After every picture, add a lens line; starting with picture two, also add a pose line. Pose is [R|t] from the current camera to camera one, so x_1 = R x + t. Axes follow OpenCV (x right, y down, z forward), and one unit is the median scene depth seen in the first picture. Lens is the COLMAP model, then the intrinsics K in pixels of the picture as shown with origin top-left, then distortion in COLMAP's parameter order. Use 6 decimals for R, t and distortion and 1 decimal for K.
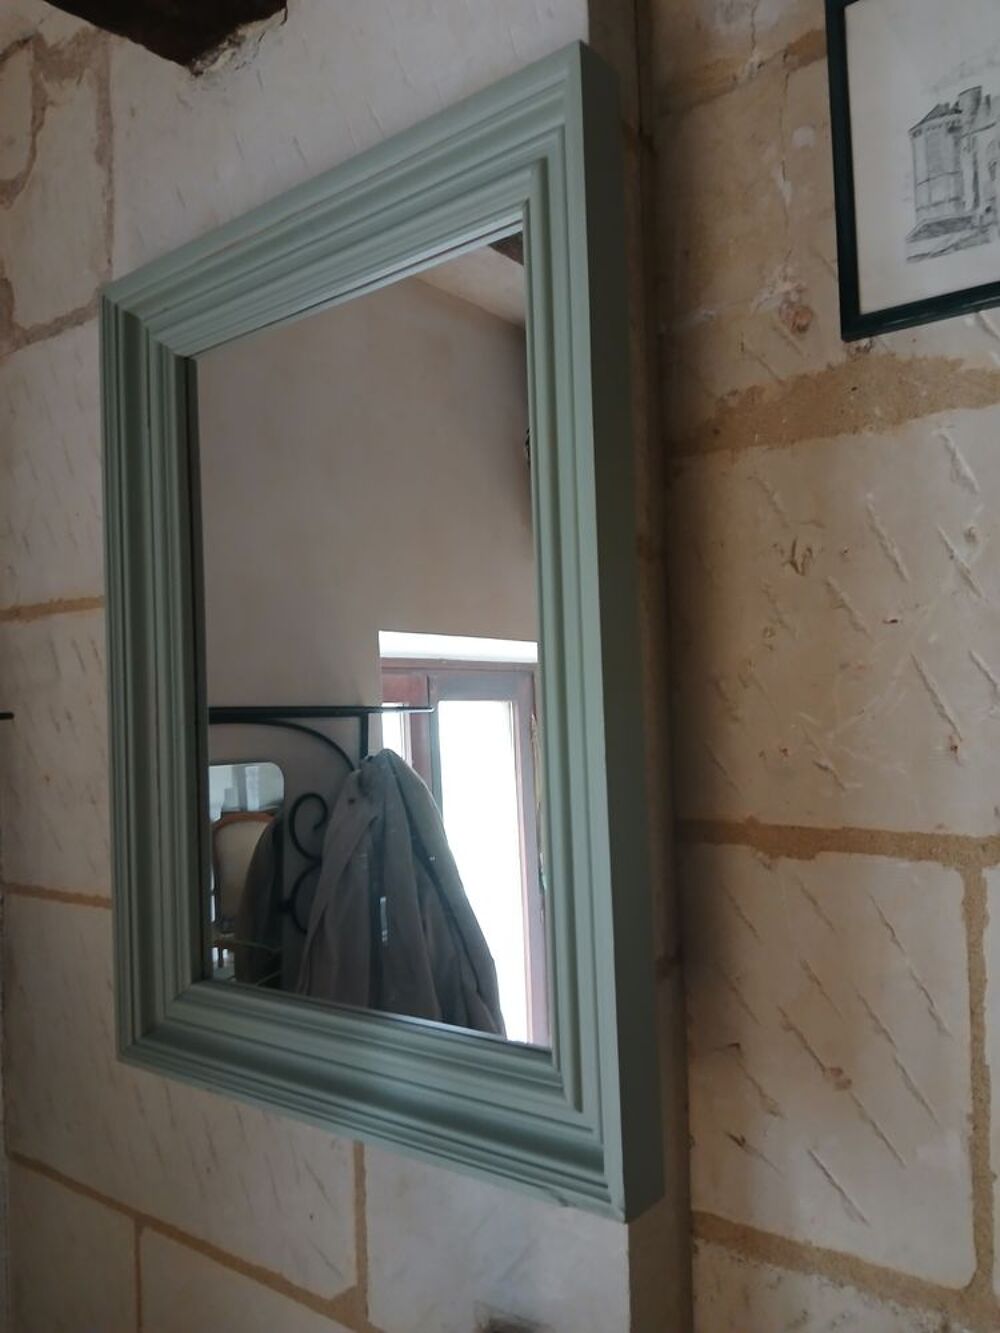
lens RADIAL K [[1023.0, 0, 478.5], [0, 1023.0, 689.3], [0, 0, 1]] dist [-0.005030, -0.028502]
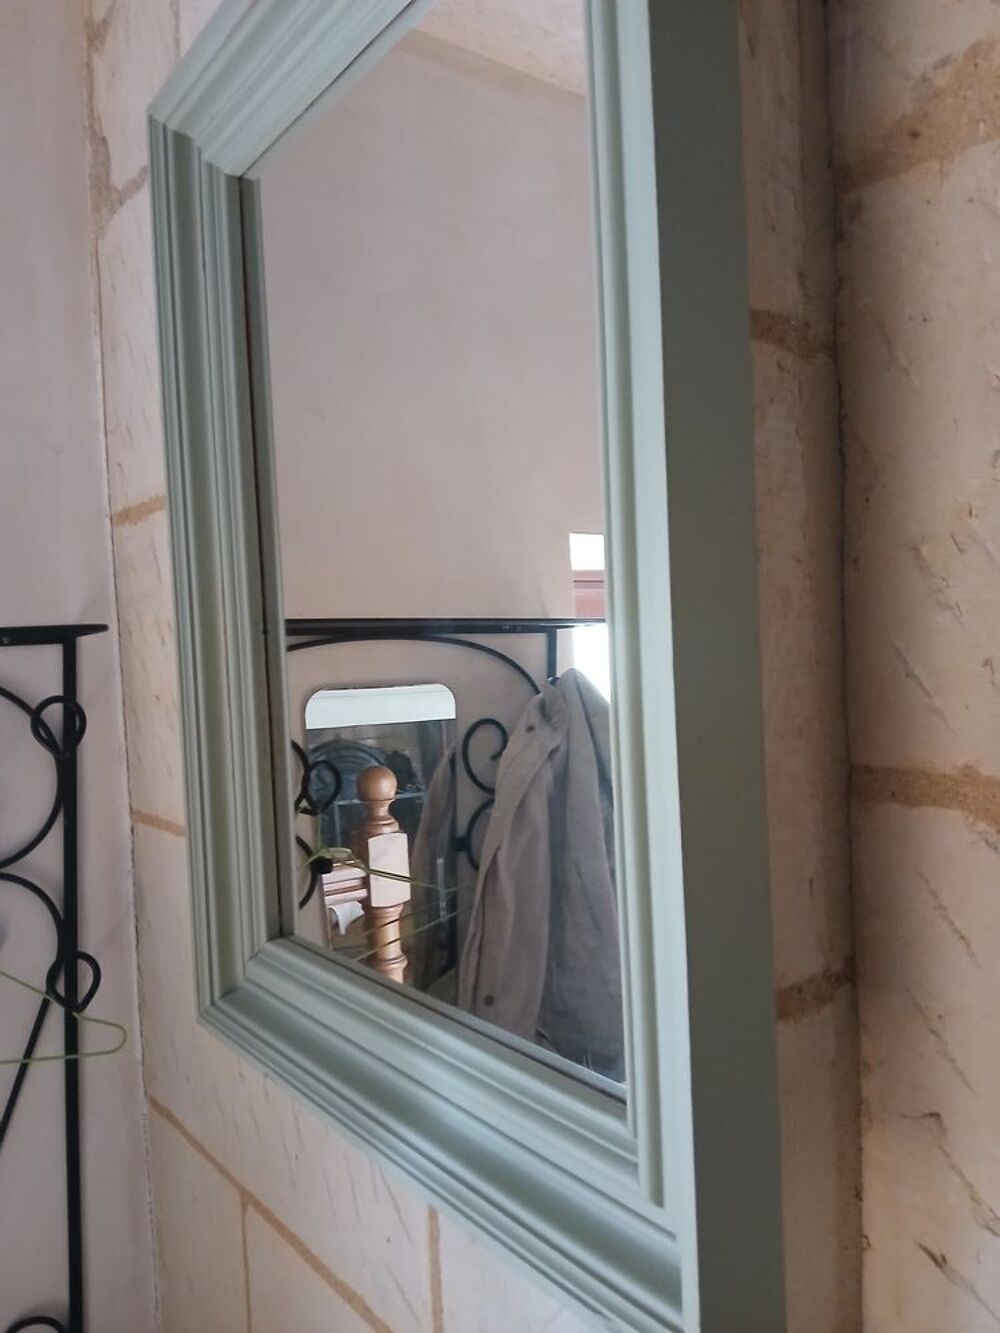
lens RADIAL K [[1023.0, 0, 478.5], [0, 1023.0, 689.3], [0, 0, 1]] dist [-0.005030, -0.028502]
pose [[0.960746, 0.004598, -0.277392, 0.119767], [0.015289, 0.997466, 0.069489, 0.024842], [0.277008, -0.071002, 0.958241, 0.257168]]
